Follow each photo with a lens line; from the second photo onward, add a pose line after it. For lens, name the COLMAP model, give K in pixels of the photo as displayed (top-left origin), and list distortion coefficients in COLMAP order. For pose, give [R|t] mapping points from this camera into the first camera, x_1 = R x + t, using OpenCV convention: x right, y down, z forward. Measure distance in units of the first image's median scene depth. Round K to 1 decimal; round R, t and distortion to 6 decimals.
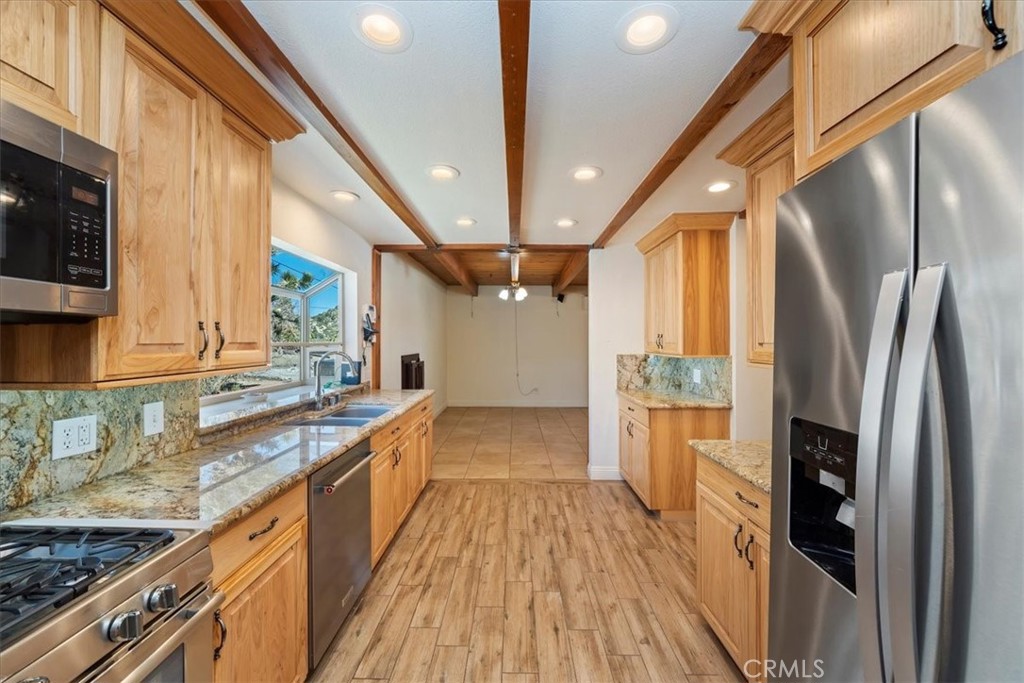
lens RADIAL K [[370.7, 0, 510.1], [0, 370.7, 341.6], [0, 0, 1]] dist [-0.009516, 0.000193]
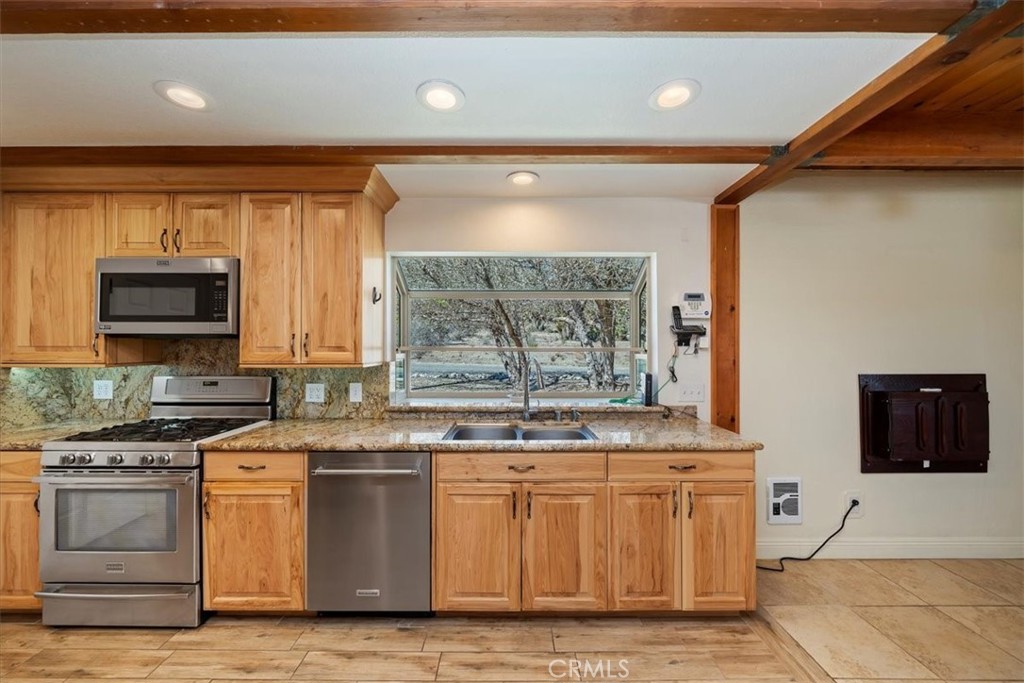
lens RADIAL K [[370.7, 0, 509.6], [0, 370.7, 347.0], [0, 0, 1]] dist [-0.009516, 0.000193]
pose [[0.024952, -0.008664, -0.999651, 0.618587], [-0.000777, 0.999962, -0.008686, 0.014383], [0.999688, 0.000993, 0.024944, 1.404731]]
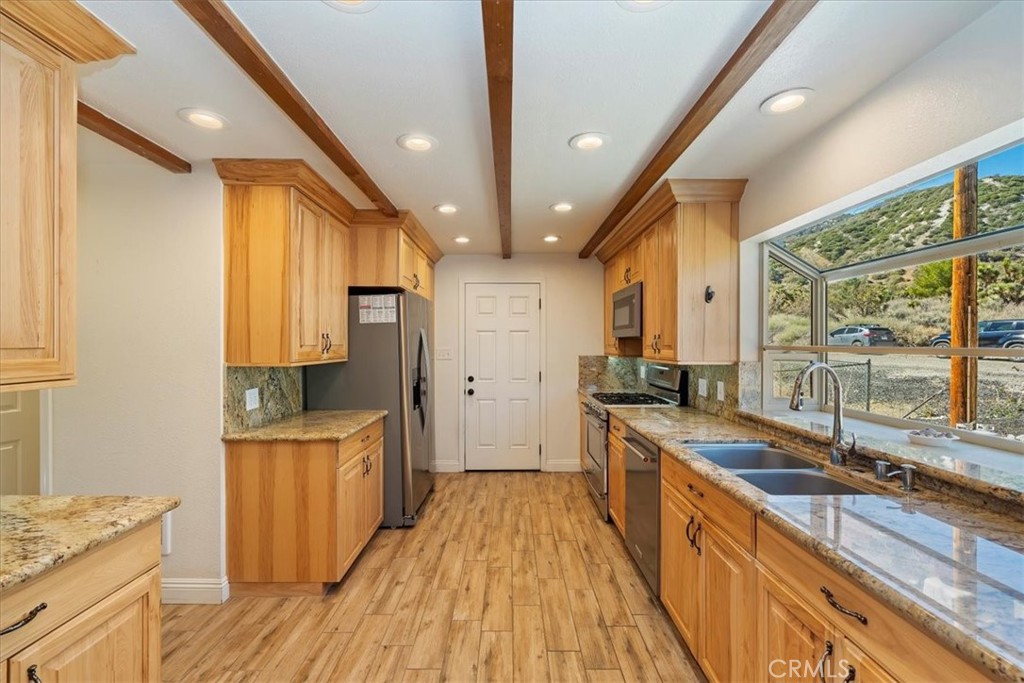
lens RADIAL K [[443.2, 0, 511.9], [0, 443.2, 345.4], [0, 0, 1]] dist [0.021409, 0.000208]
pose [[-0.999833, -0.001412, -0.018220, 0.011137], [-0.001488, 0.999990, 0.004144, -0.003320], [0.018214, 0.004170, -0.999825, 2.548569]]
